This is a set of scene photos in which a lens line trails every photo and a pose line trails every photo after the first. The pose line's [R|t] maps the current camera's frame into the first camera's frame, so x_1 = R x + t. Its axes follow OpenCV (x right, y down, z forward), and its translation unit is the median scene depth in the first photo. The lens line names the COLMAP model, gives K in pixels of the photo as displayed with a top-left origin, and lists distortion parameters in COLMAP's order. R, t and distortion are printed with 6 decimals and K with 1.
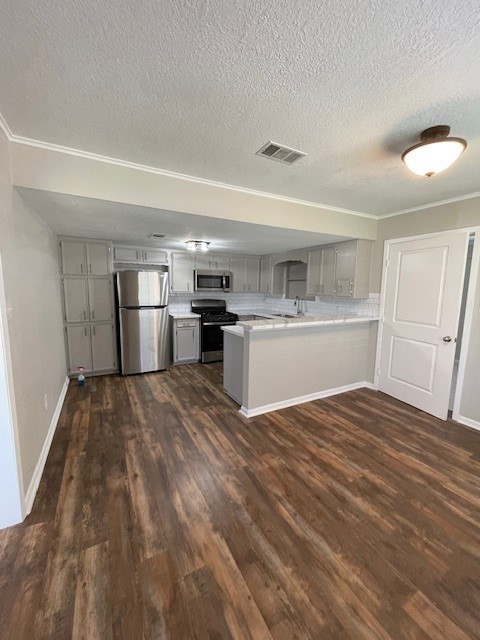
lens RADIAL K [[258.4, 0, 240.8], [0, 258.4, 317.8], [0, 0, 1]] dist [-0.002047, -0.000644]
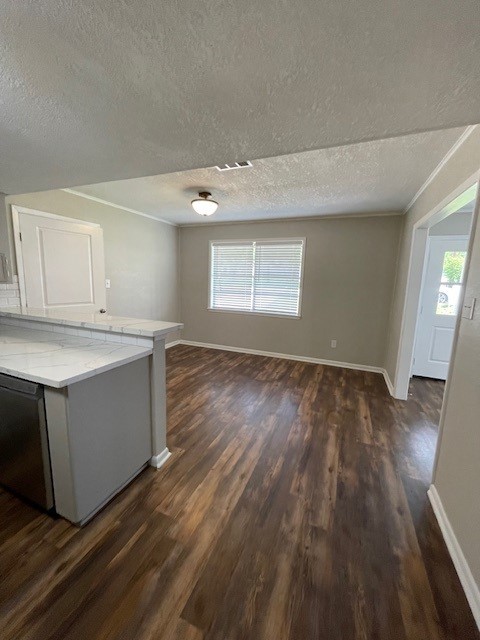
lens RADIAL K [[258.4, 0, 240.8], [0, 258.4, 317.8], [0, 0, 1]] dist [-0.002047, -0.000644]
pose [[-0.630813, -0.150109, 0.761277, -0.535895], [0.055038, 0.969982, 0.236868, -0.131460], [-0.773981, 0.191319, -0.603615, 1.095144]]
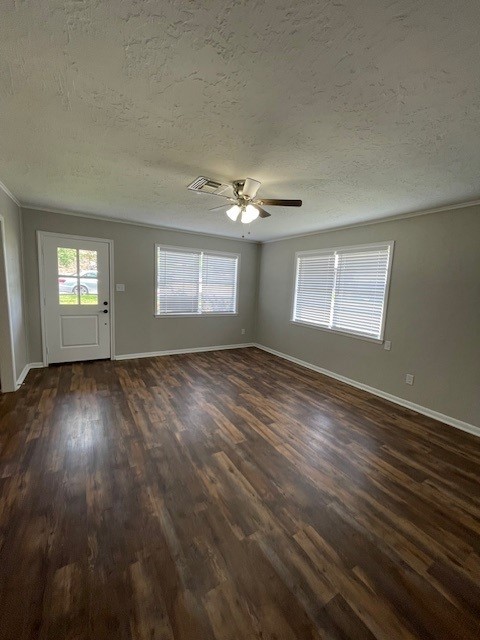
lens RADIAL K [[258.4, 0, 240.8], [0, 258.4, 317.8], [0, 0, 1]] dist [-0.002047, -0.000644]
pose [[-0.996702, -0.054611, -0.060028, -1.033535], [-0.067907, 0.966259, 0.248461, -0.139551], [0.044434, 0.251718, -0.966780, 1.003693]]
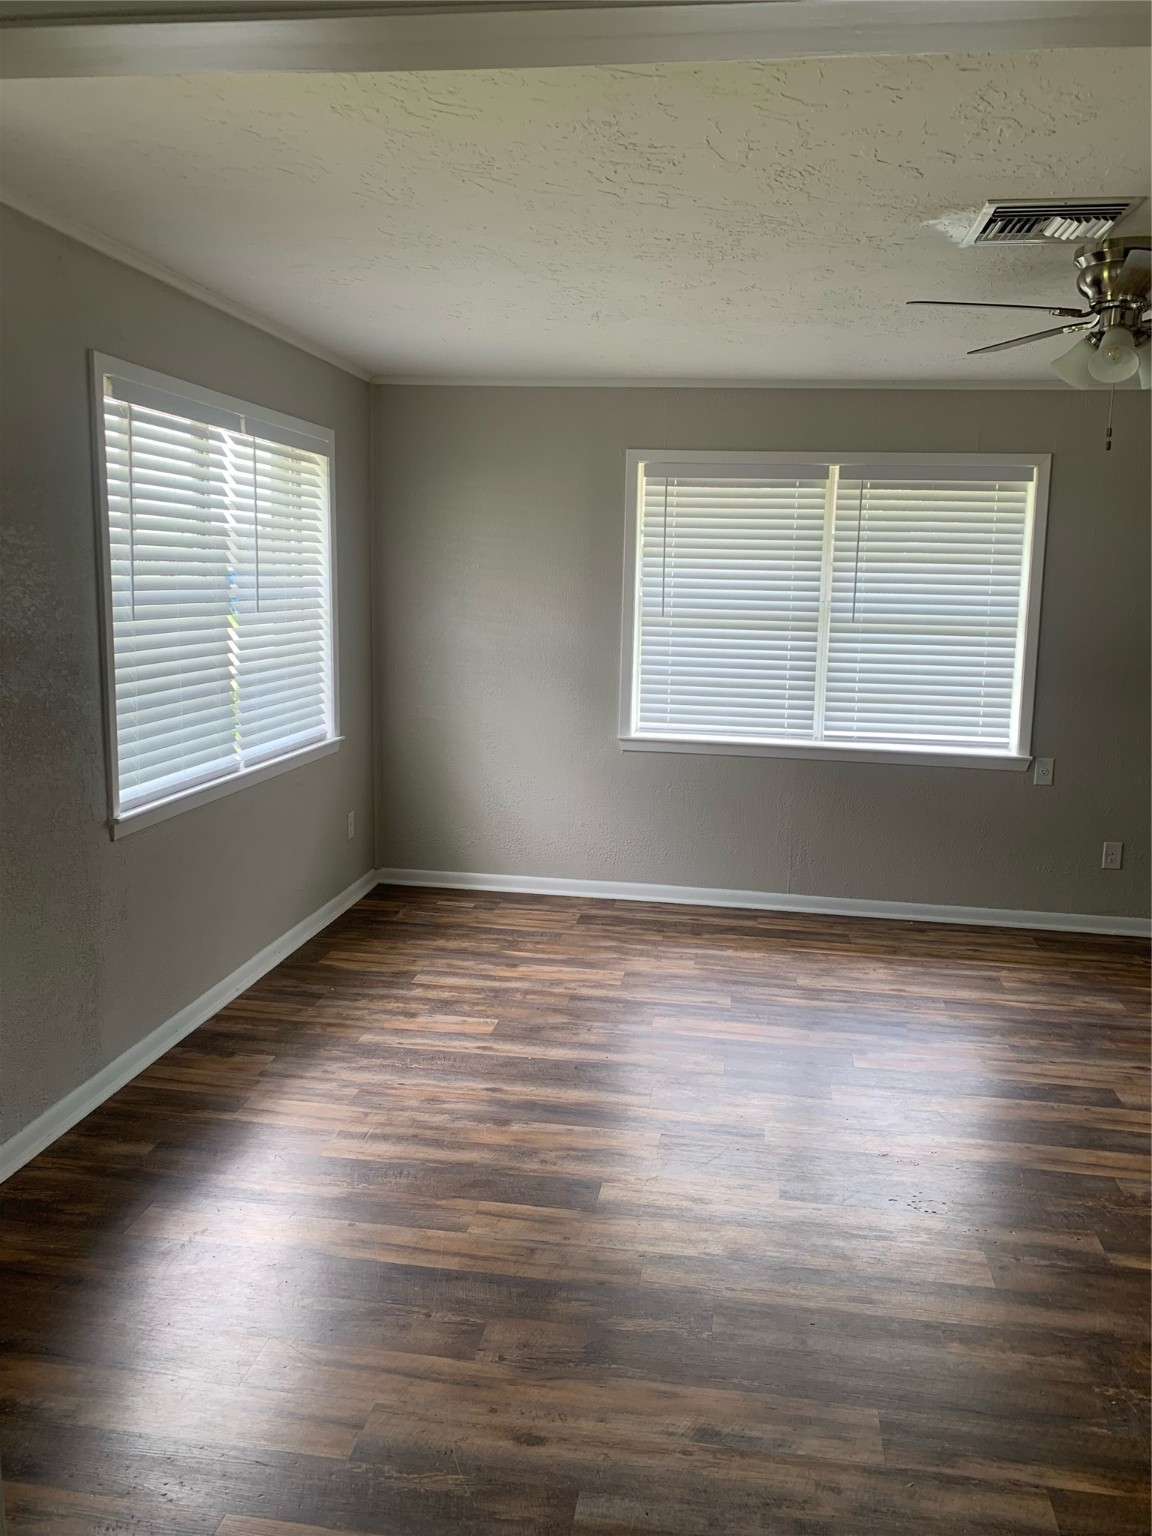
lens RADIAL K [[1156.7, 0, 598.1], [0, 1156.7, 766.5], [0, 0, 1]] dist [0.059664, -0.070851]
pose [[-0.593532, 0.099801, -0.798598, -0.029648], [-0.135571, 0.965703, 0.221443, -0.081093], [0.793309, 0.239701, -0.559646, 0.415932]]
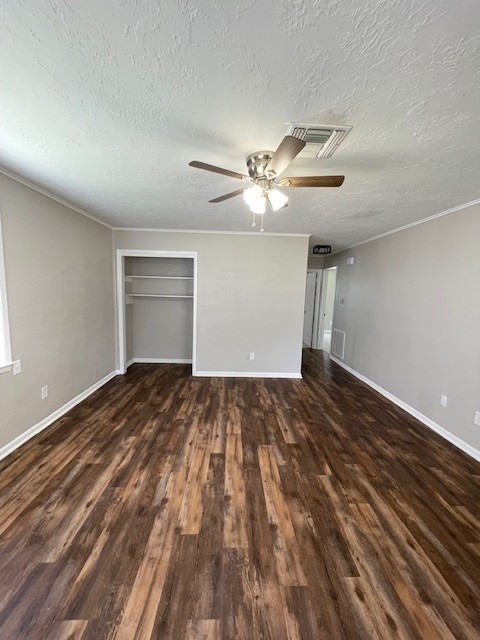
lens RADIAL K [[258.4, 0, 240.8], [0, 258.4, 317.8], [0, 0, 1]] dist [-0.002047, -0.000644]
pose [[0.895775, 0.061483, -0.440235, -0.841935], [-0.075745, 0.997016, -0.014881, 0.029515], [0.438006, 0.046676, 0.897759, -0.401051]]
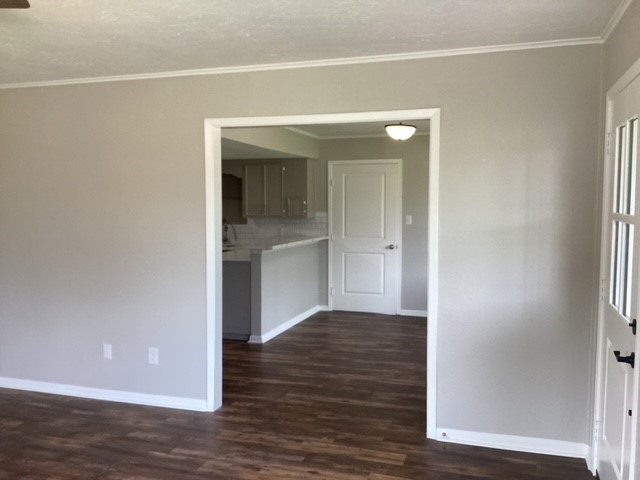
lens RADIAL K [[582.2, 0, 320.0], [0, 582.2, 240.0], [0, 0, 1]] dist [0.090717, -0.189294]
pose [[0.720907, -0.057425, 0.690648, -1.185083], [0.093397, 0.995520, -0.014715, 0.048730], [-0.686709, 0.075113, 0.723041, -0.686216]]
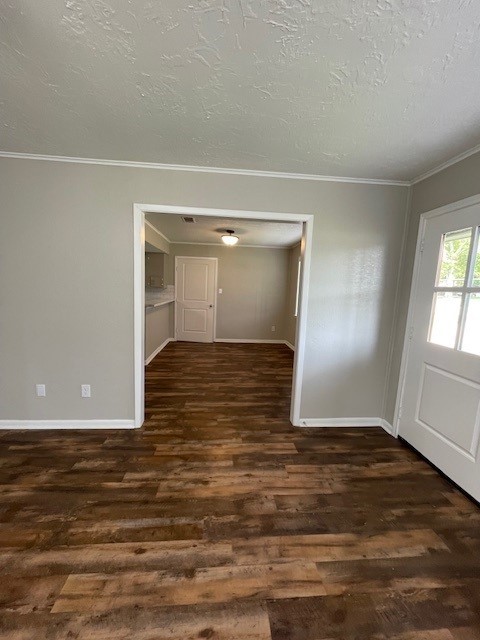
lens RADIAL K [[258.4, 0, 240.8], [0, 258.4, 317.8], [0, 0, 1]] dist [-0.002047, -0.000644]
pose [[0.401691, -0.106717, 0.909536, -1.022180], [0.080290, 0.993466, 0.081105, 0.020345], [-0.912249, 0.040448, 0.407635, -0.143352]]
